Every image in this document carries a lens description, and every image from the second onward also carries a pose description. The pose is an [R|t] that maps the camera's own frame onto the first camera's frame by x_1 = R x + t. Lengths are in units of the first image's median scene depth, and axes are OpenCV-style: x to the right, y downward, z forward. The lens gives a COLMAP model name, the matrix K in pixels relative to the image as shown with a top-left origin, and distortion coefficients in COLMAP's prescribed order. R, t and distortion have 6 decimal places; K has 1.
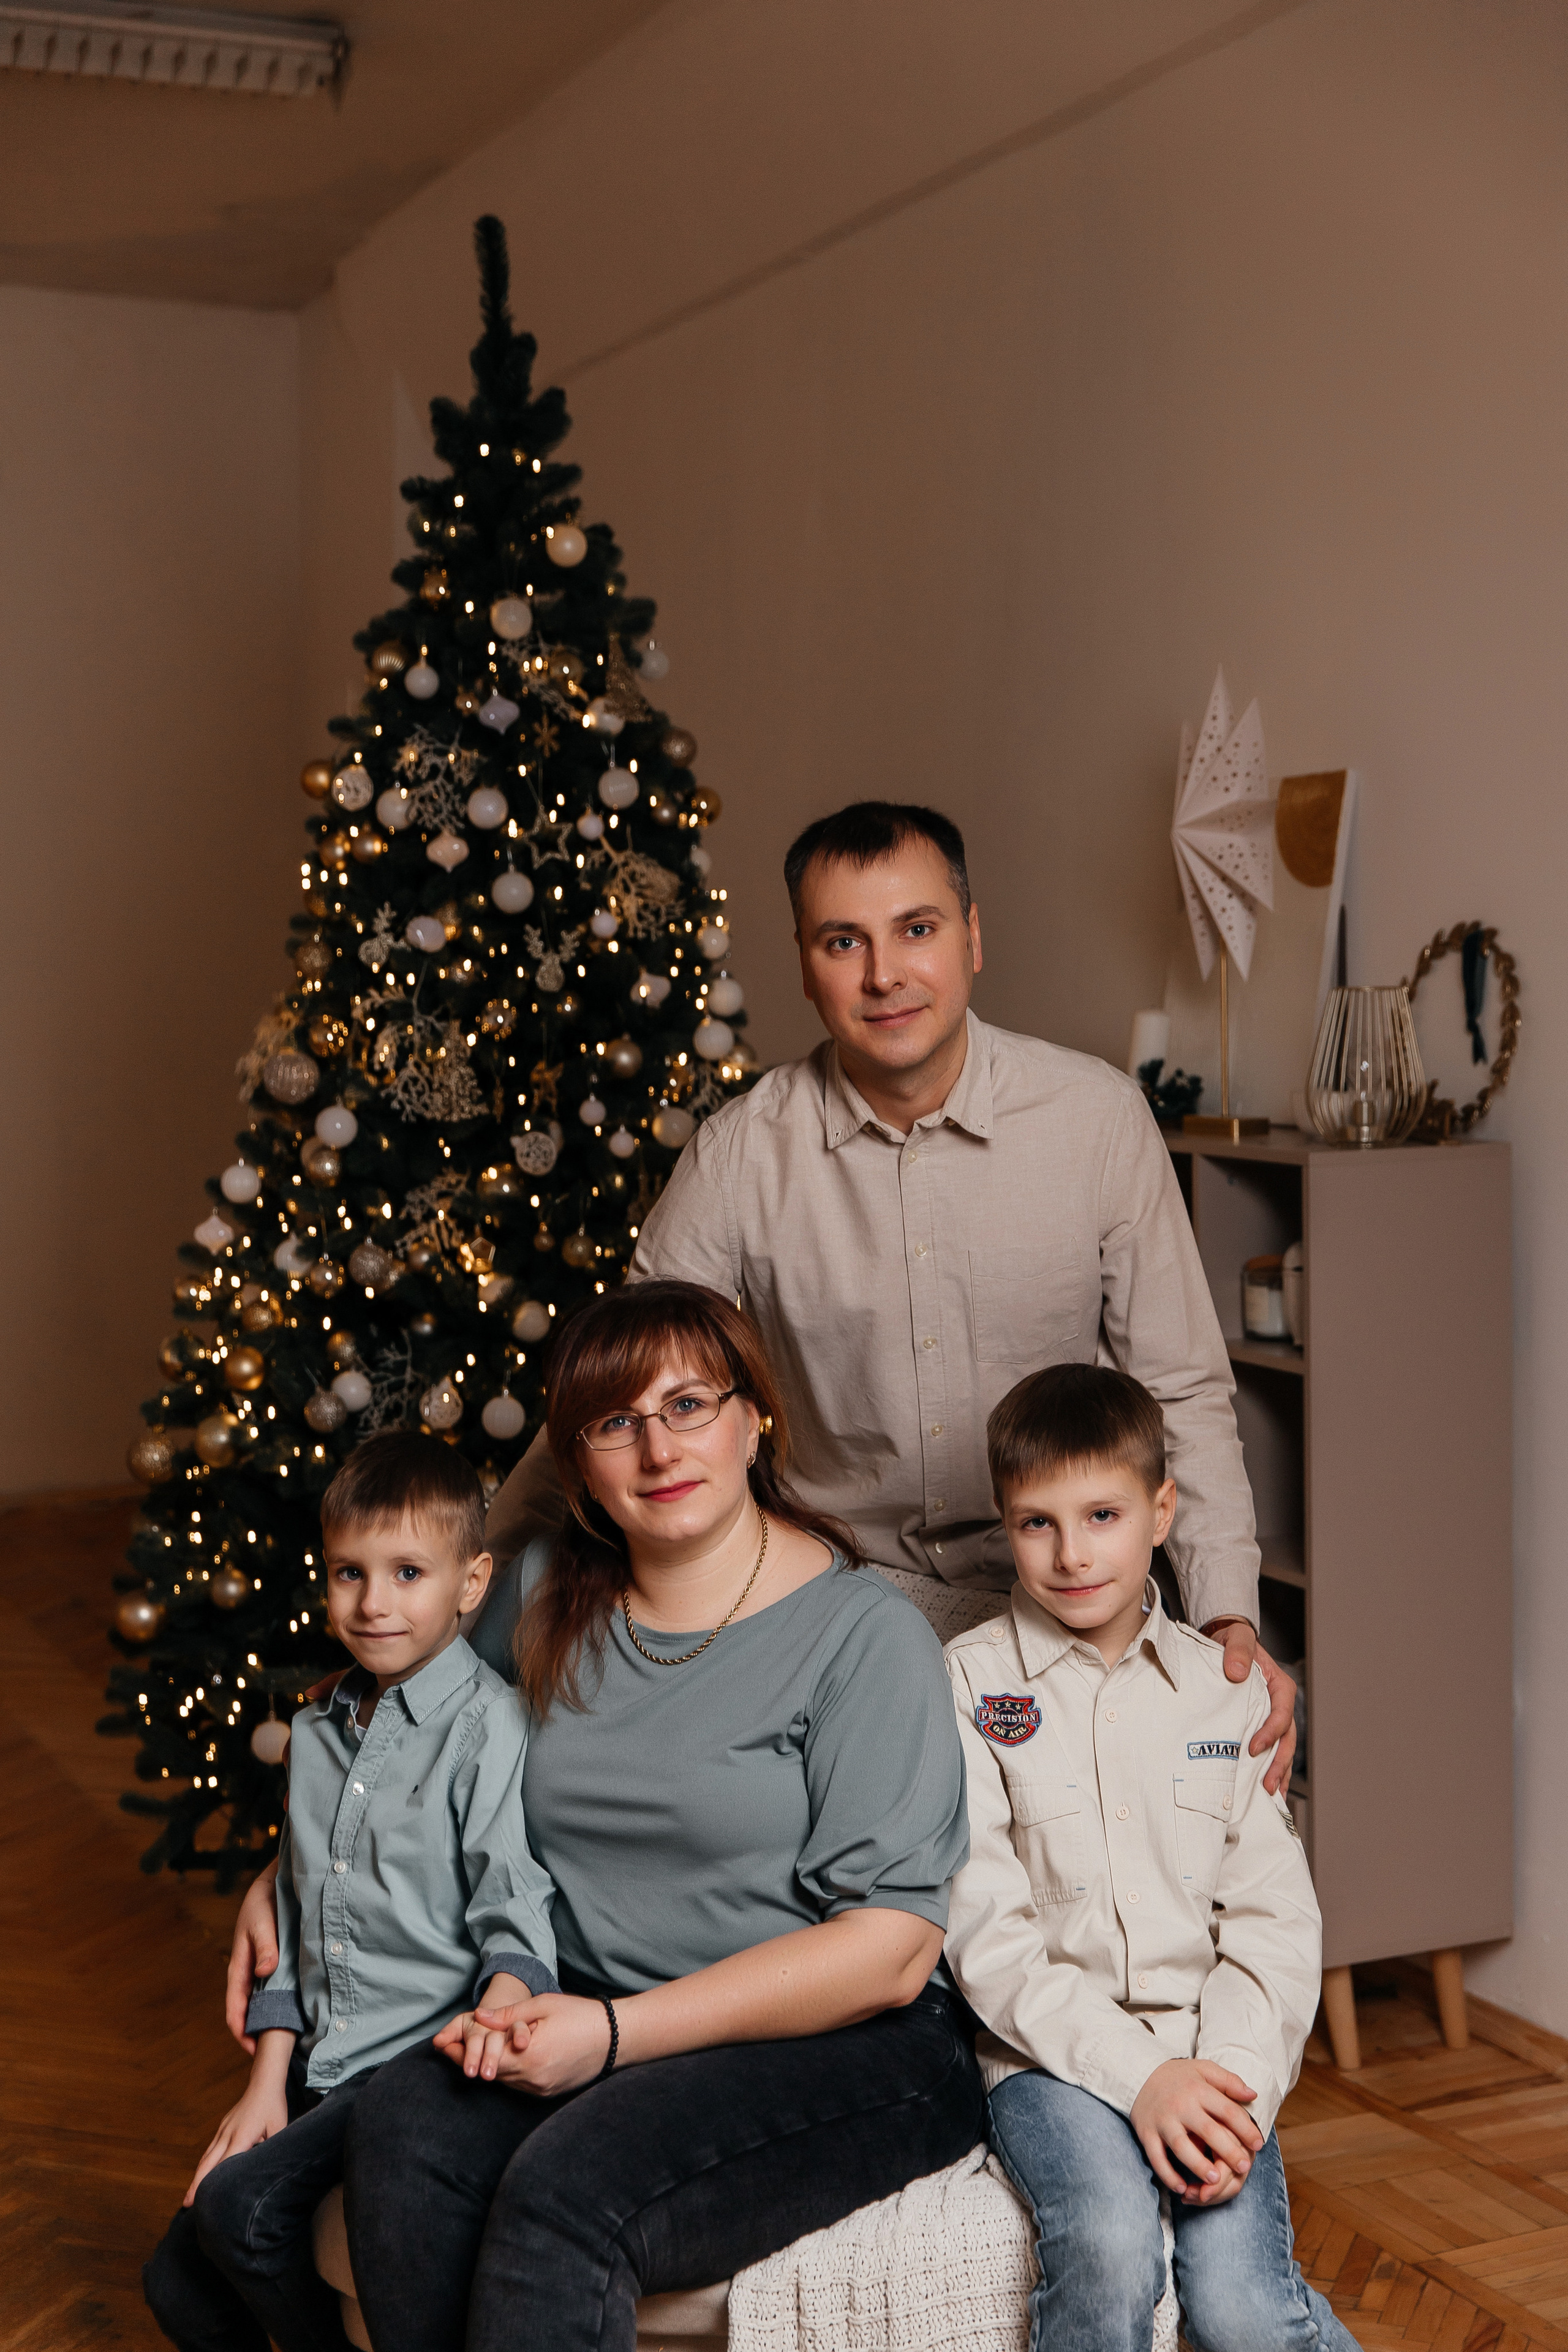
lens RADIAL K [[3083.8, 0, 778.6], [0, 3083.8, 1188.6], [0, 0, 1]] dist [0.010852, -0.102295]
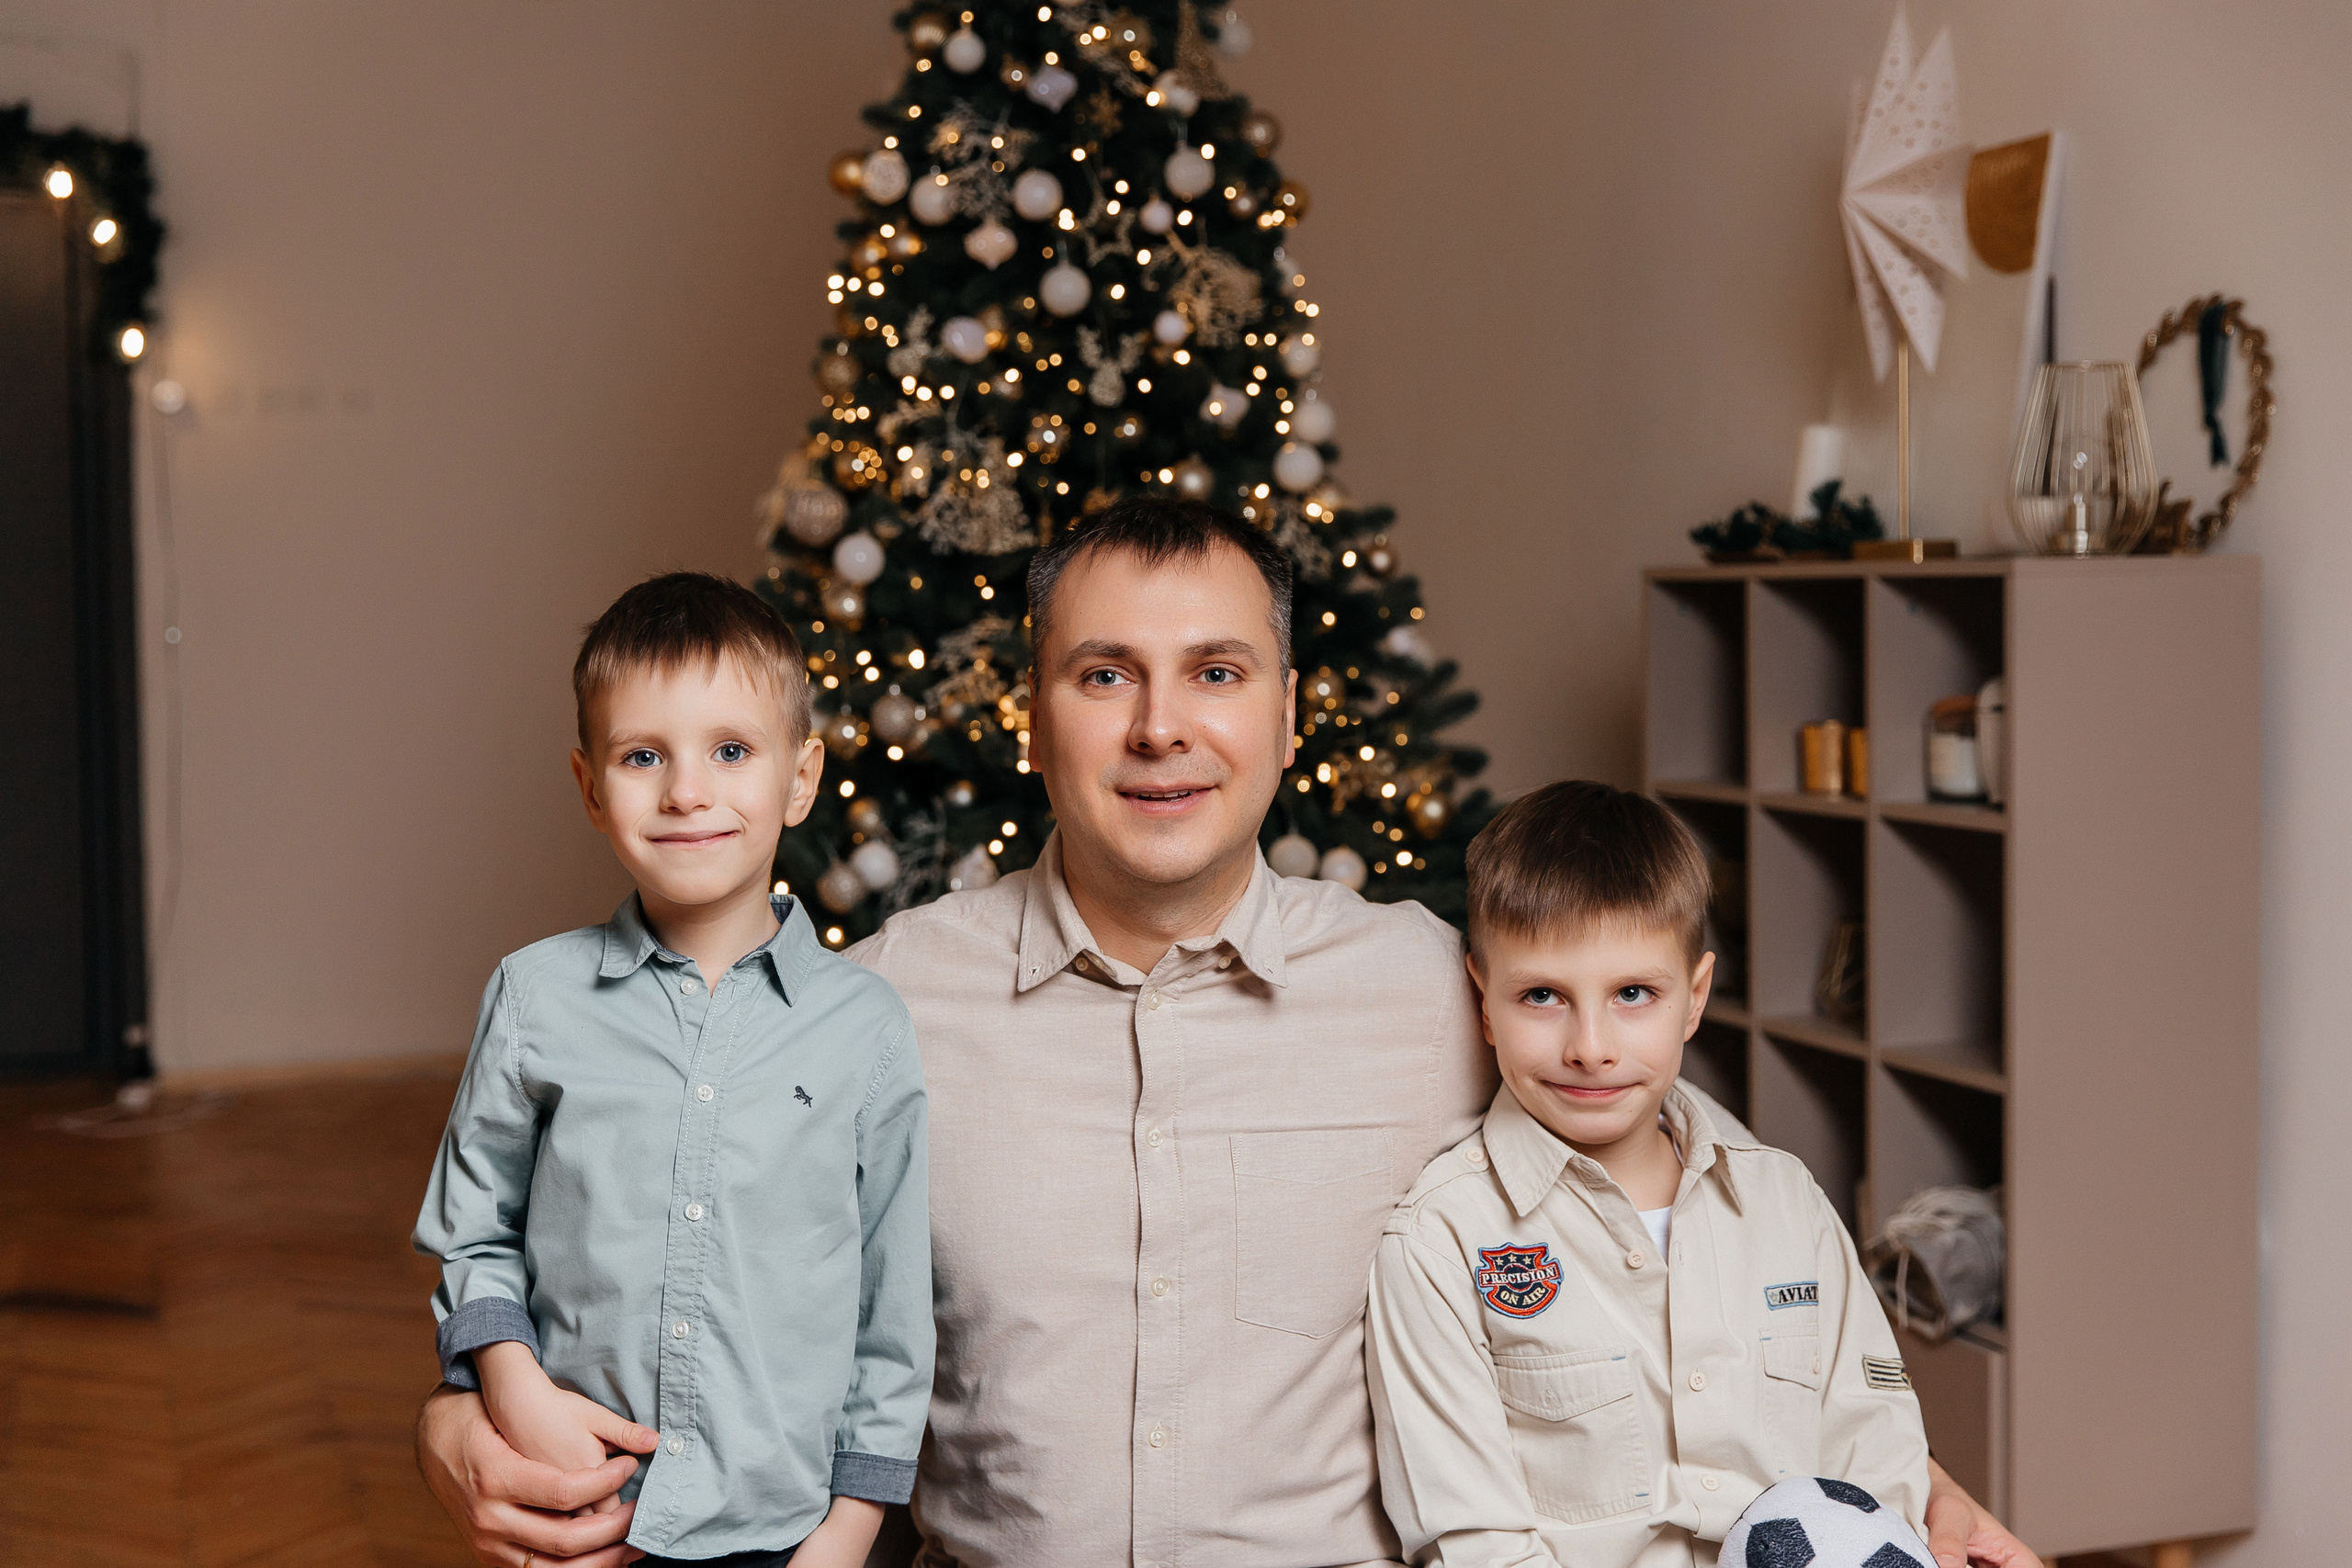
lens RADIAL K [[3083.5, 0, 1176.0], [0, 3083.5, 784.0], [0, 0, 1]] dist [0.010852, -0.102295]
pose [[0.997114, 0.007515, -0.075550, 0.010830], [-0.008307, 0.999914, -0.010171, 0.050108], [0.075467, 0.010769, 0.997090, 0.143397]]
